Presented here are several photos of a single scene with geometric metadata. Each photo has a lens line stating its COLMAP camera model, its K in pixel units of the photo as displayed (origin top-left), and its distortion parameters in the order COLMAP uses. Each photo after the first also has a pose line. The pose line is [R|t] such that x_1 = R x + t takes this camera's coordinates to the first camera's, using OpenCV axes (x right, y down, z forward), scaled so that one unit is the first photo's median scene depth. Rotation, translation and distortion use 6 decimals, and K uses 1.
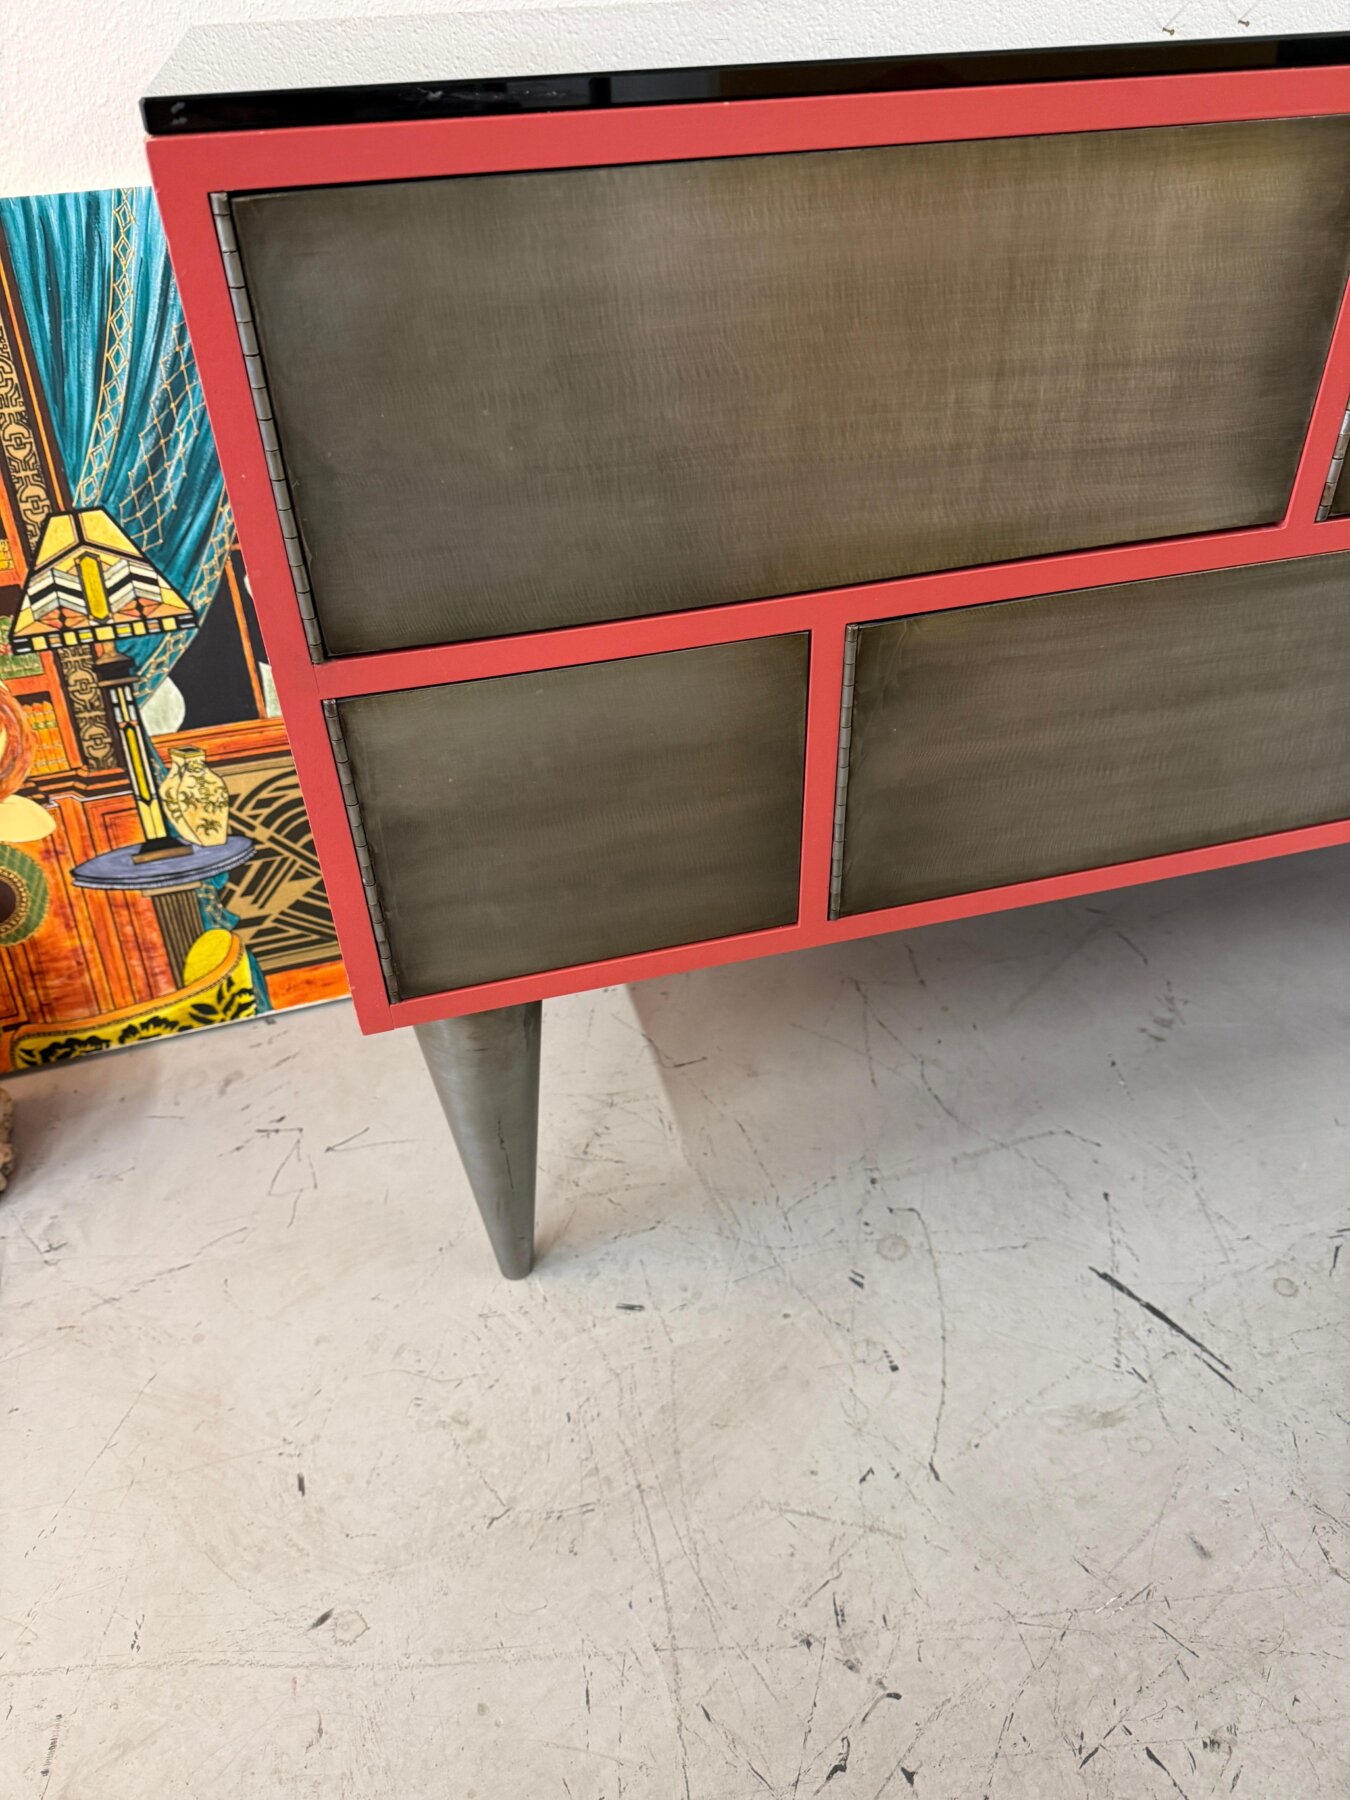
lens RADIAL K [[1293.6, 0, 669.7], [0, 1293.6, 906.5], [0, 0, 1]] dist [0.002391, -0.004764]
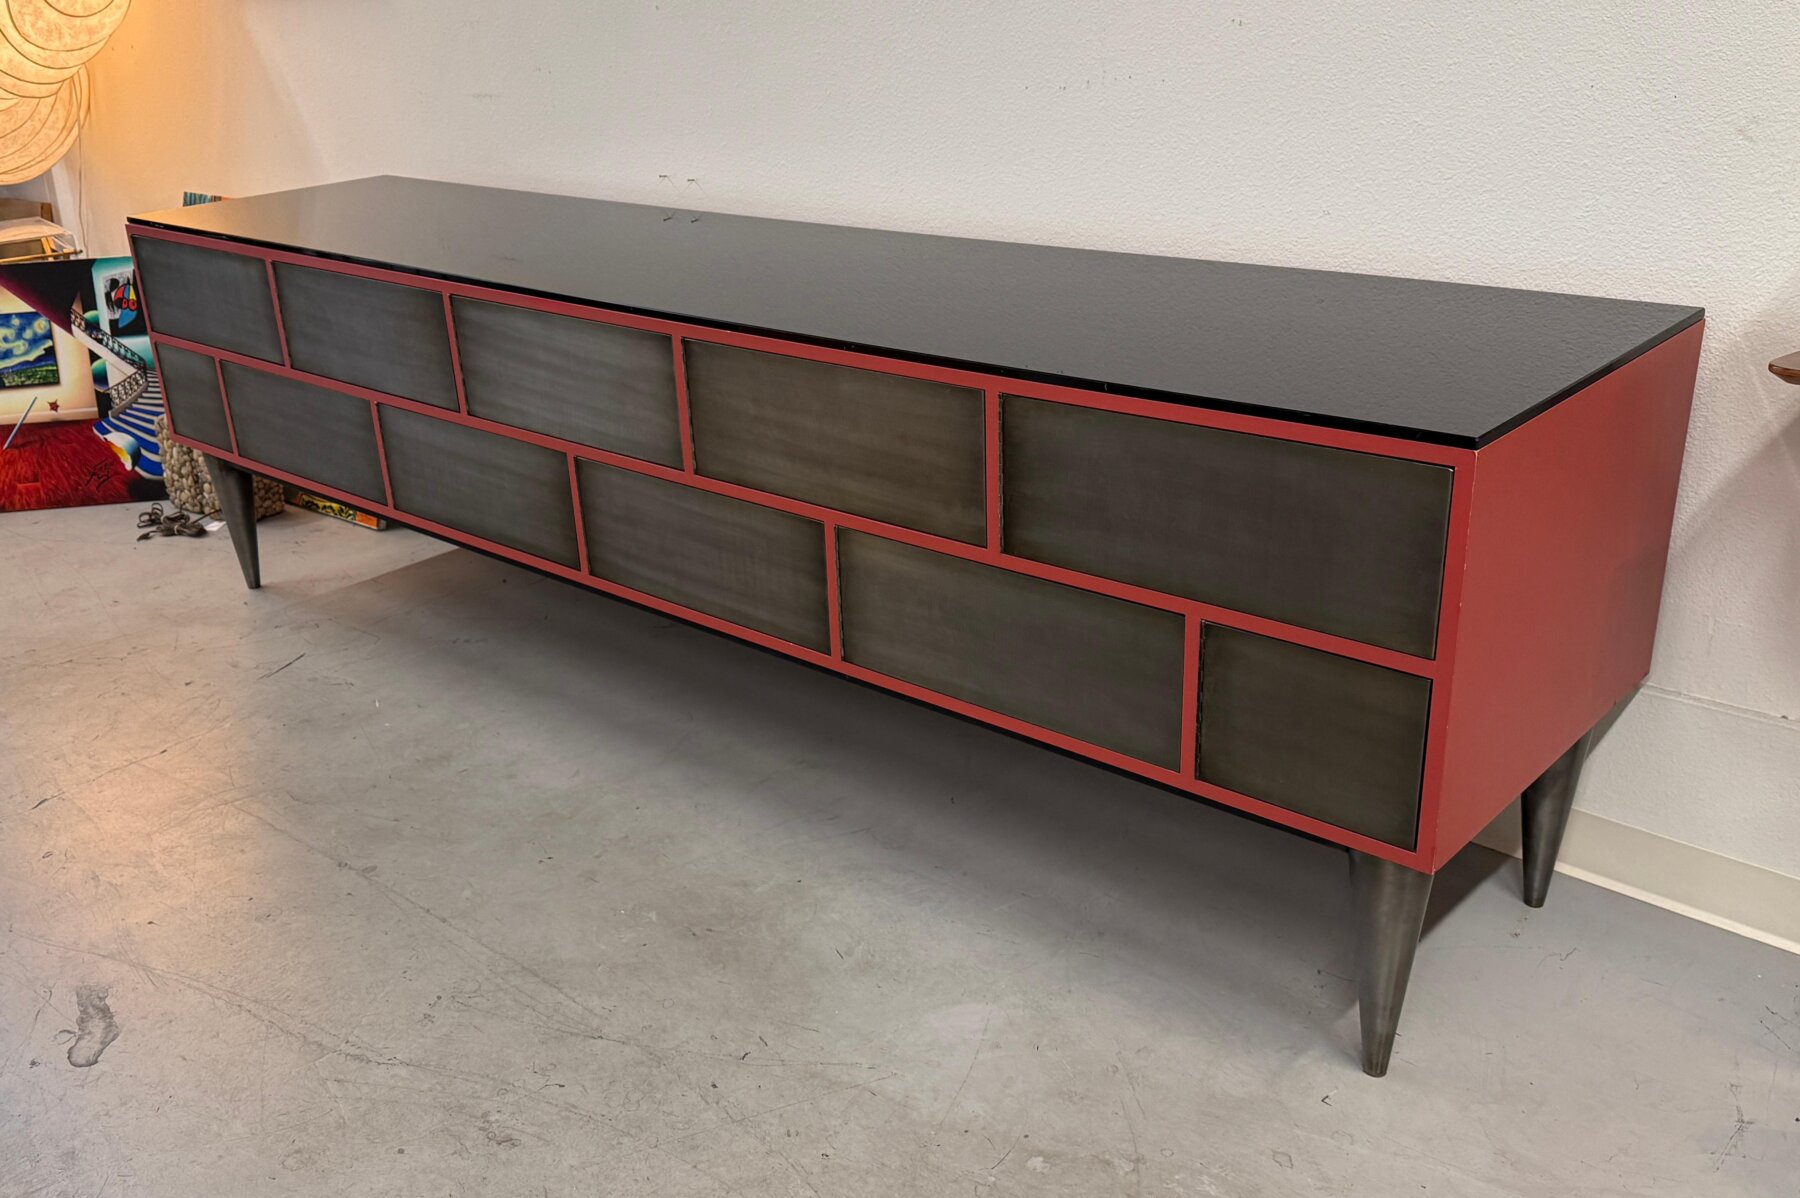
lens RADIAL K [[1624.6, 0, 804.9], [0, 1624.6, 620.6], [0, 0, 1]] dist [0.170178, -0.328254]
pose [[0.515129, 0.335462, -0.788738, 3.176323], [-0.485825, 0.872402, 0.053750, -0.403457], [0.706128, 0.355500, 0.612375, -0.291432]]
